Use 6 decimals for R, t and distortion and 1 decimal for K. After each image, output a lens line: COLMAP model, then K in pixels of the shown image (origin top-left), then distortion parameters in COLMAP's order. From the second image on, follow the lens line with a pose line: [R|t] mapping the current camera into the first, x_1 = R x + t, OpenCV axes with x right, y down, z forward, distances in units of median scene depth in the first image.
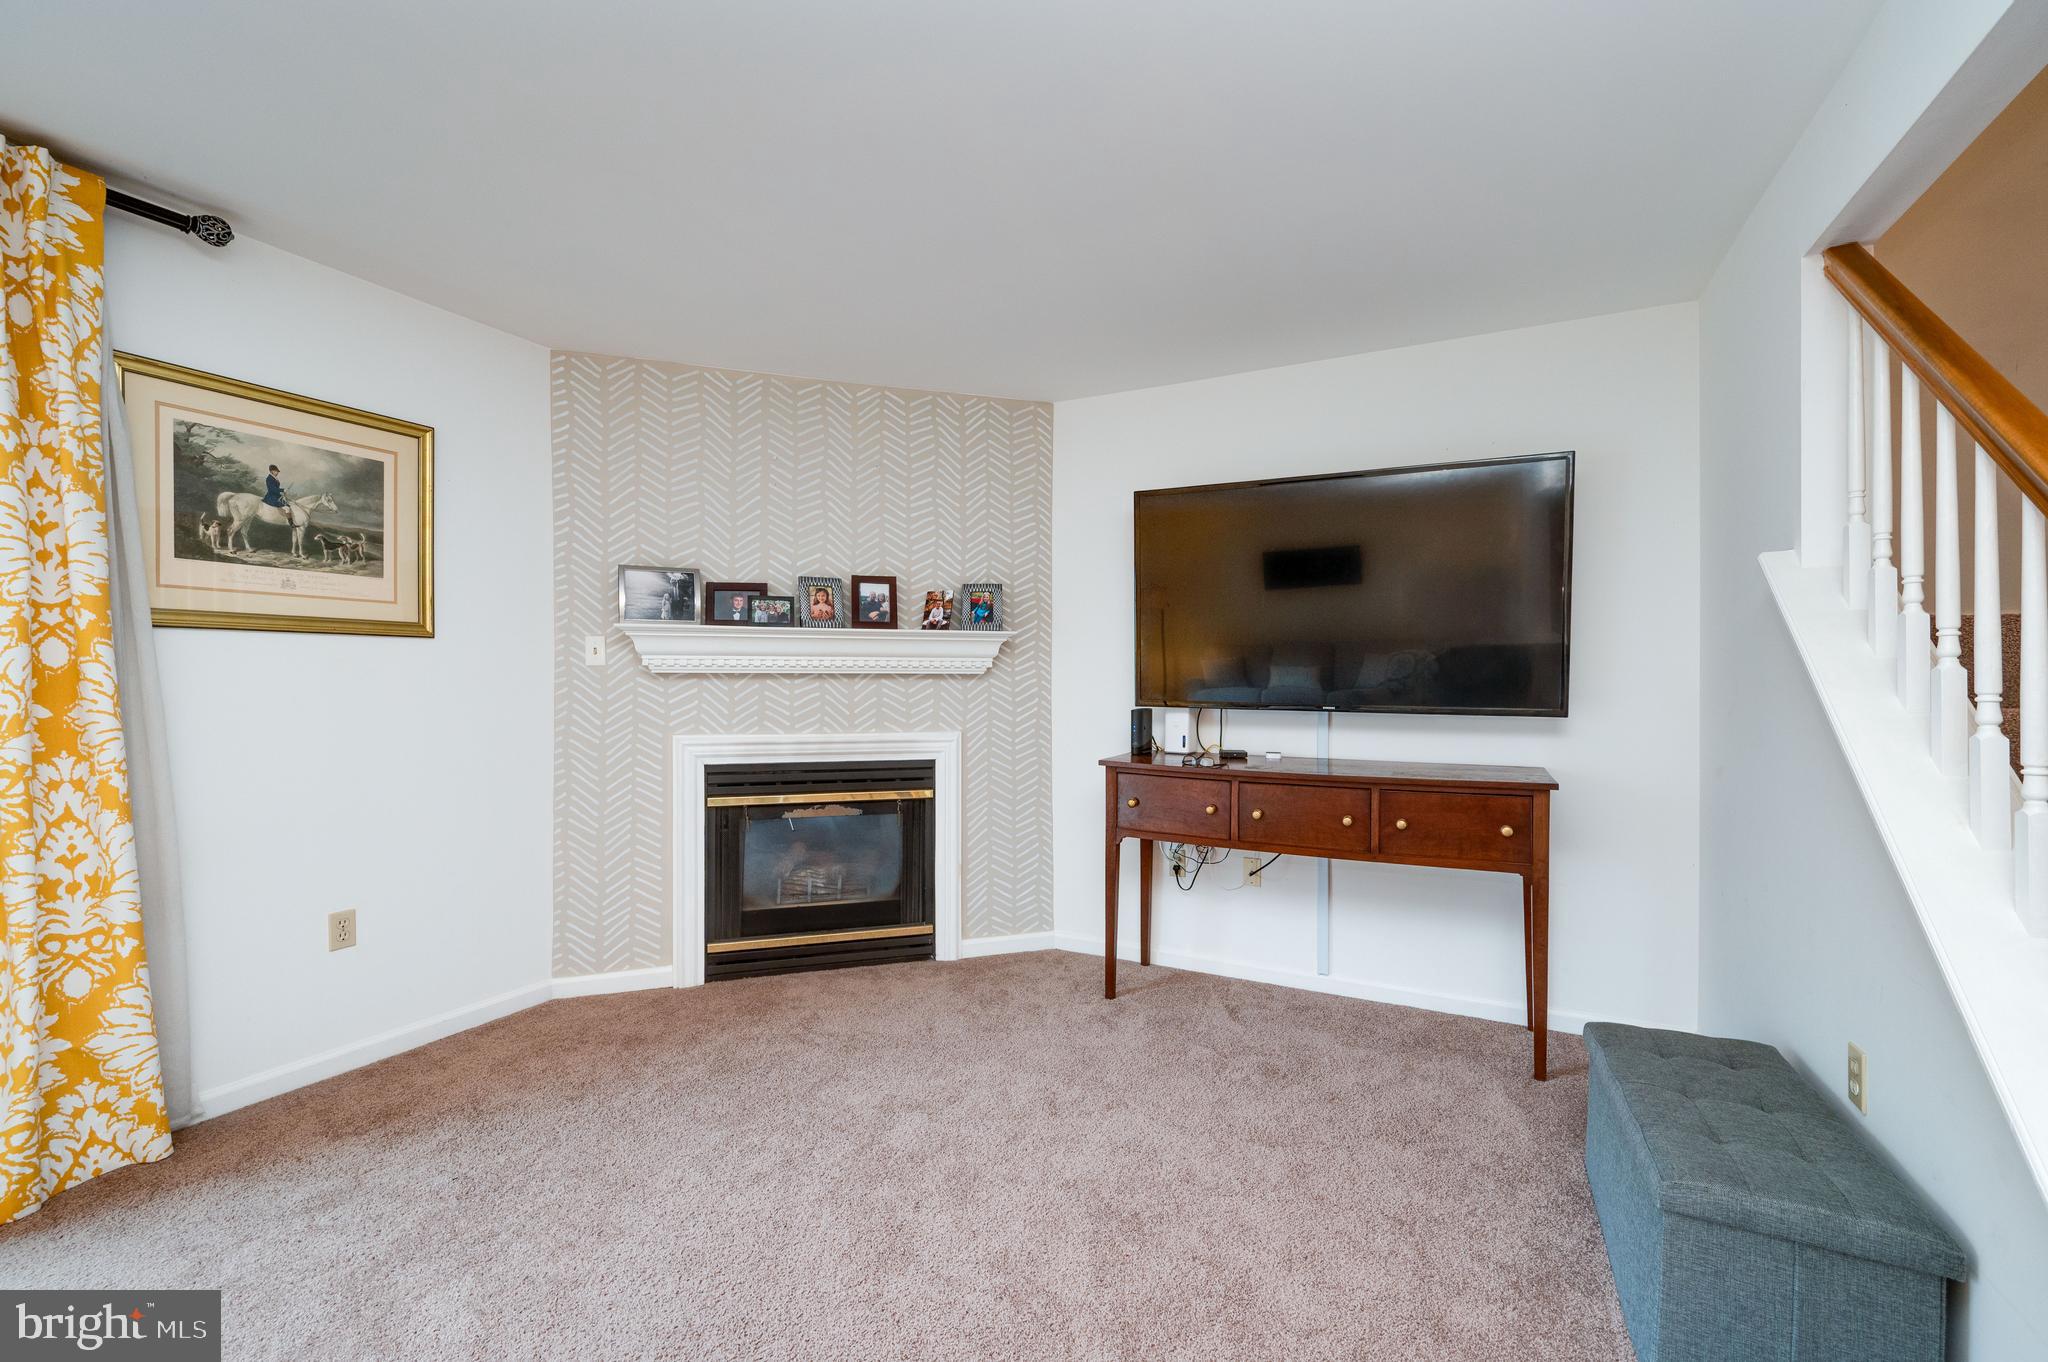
lens RADIAL K [[831.8, 0, 1024.2], [0, 831.8, 682.1], [0, 0, 1]] dist [-0.004551, -0.000191]
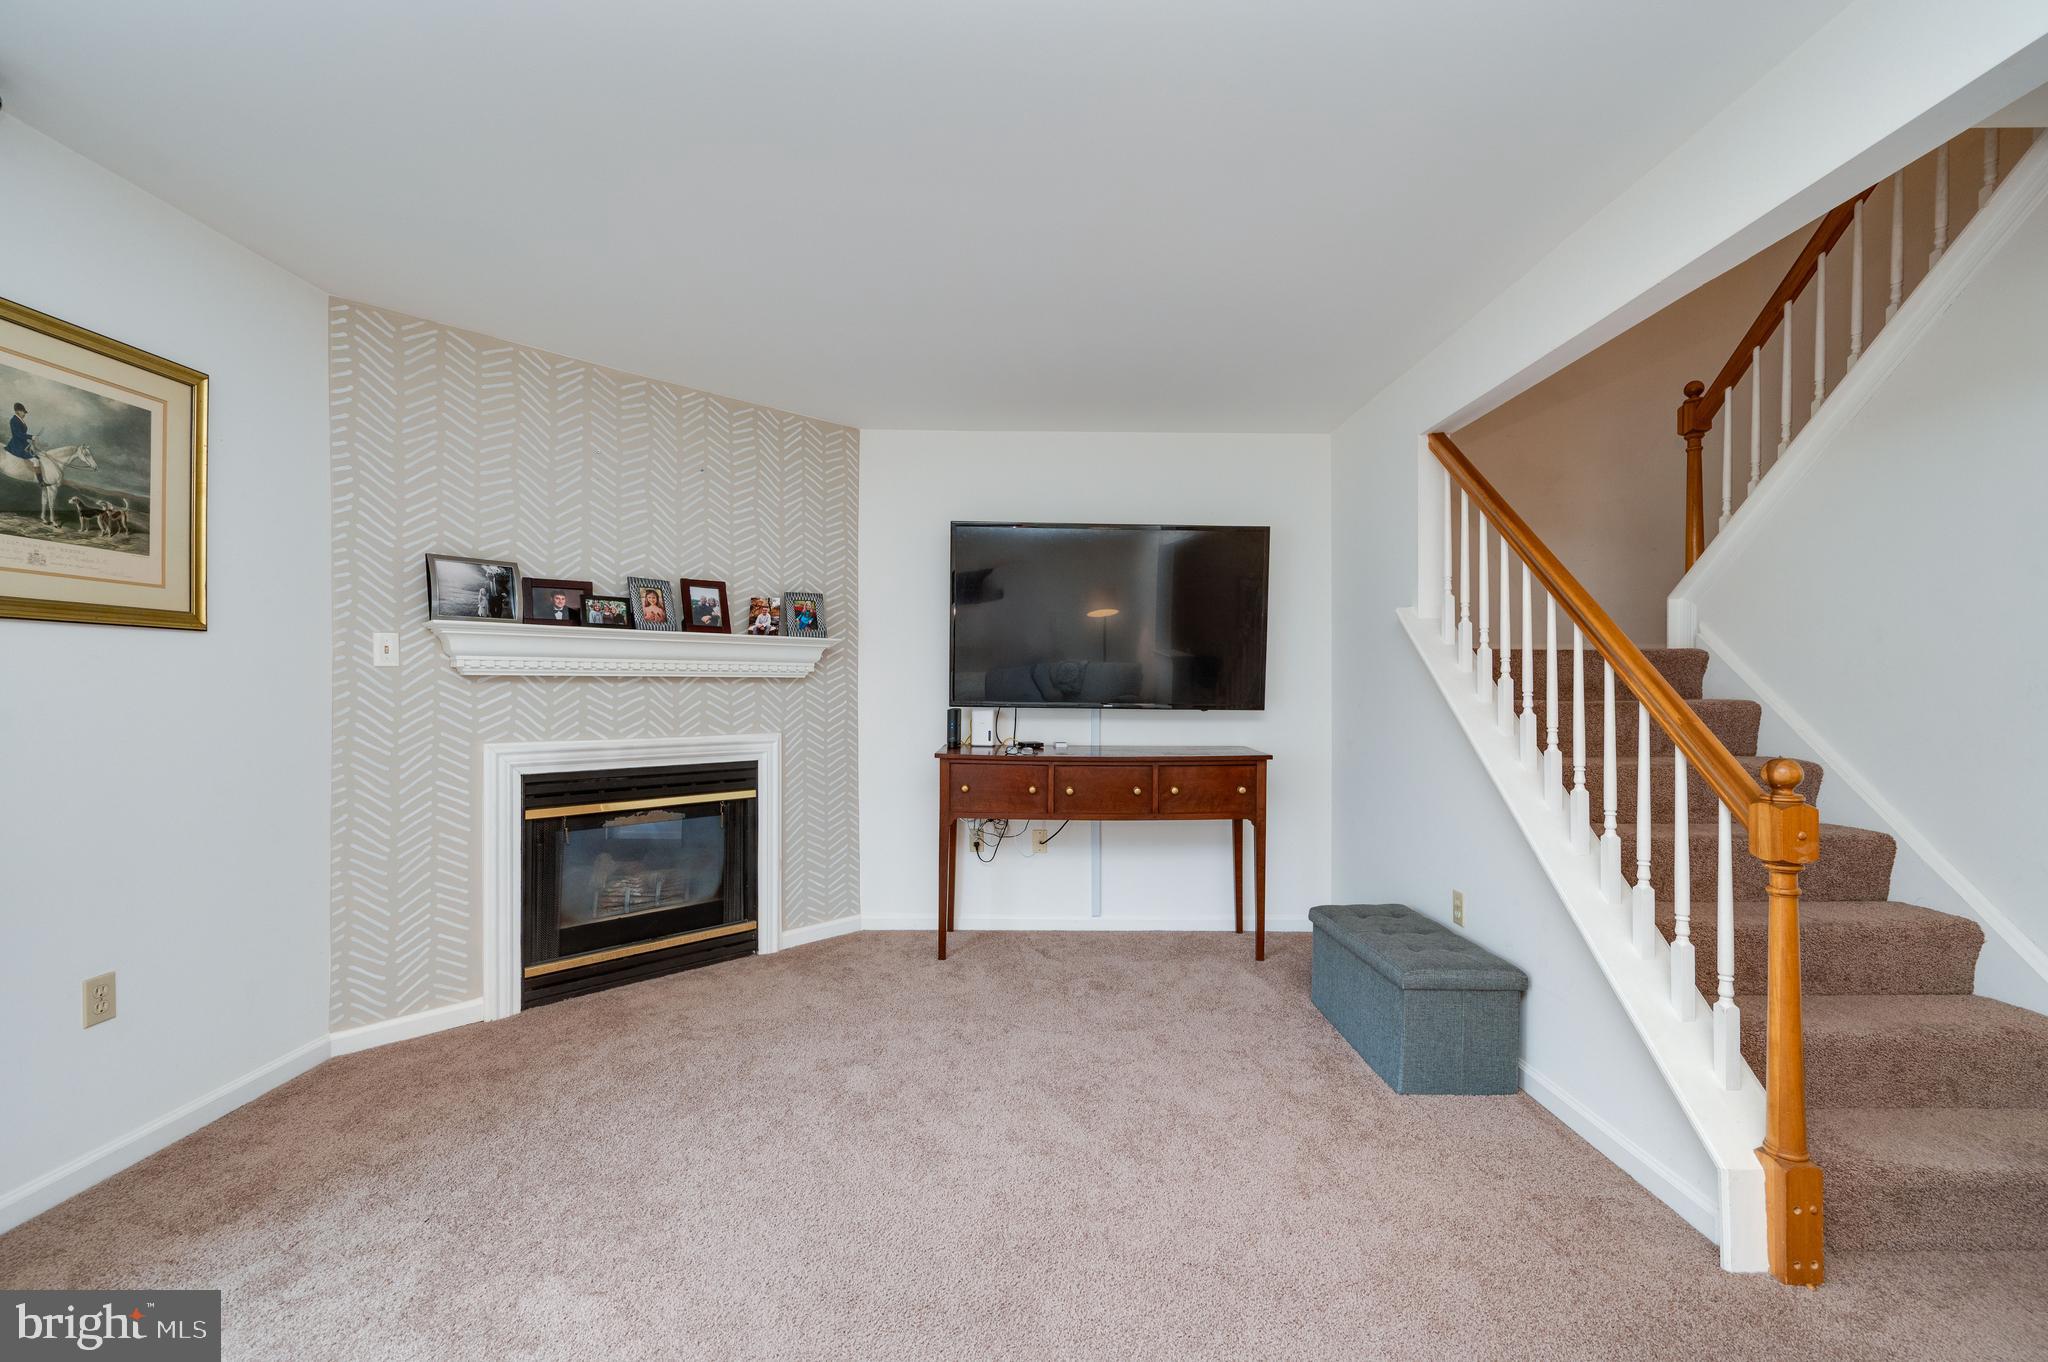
lens RADIAL K [[831.8, 0, 1028.7], [0, 831.8, 680.9], [0, 0, 1]] dist [-0.004551, -0.000191]
pose [[0.889632, 0.002607, 0.456672, -0.314249], [0.000065, 0.999983, -0.005835, 0.000469], [-0.456679, 0.005221, 0.889616, -0.083311]]
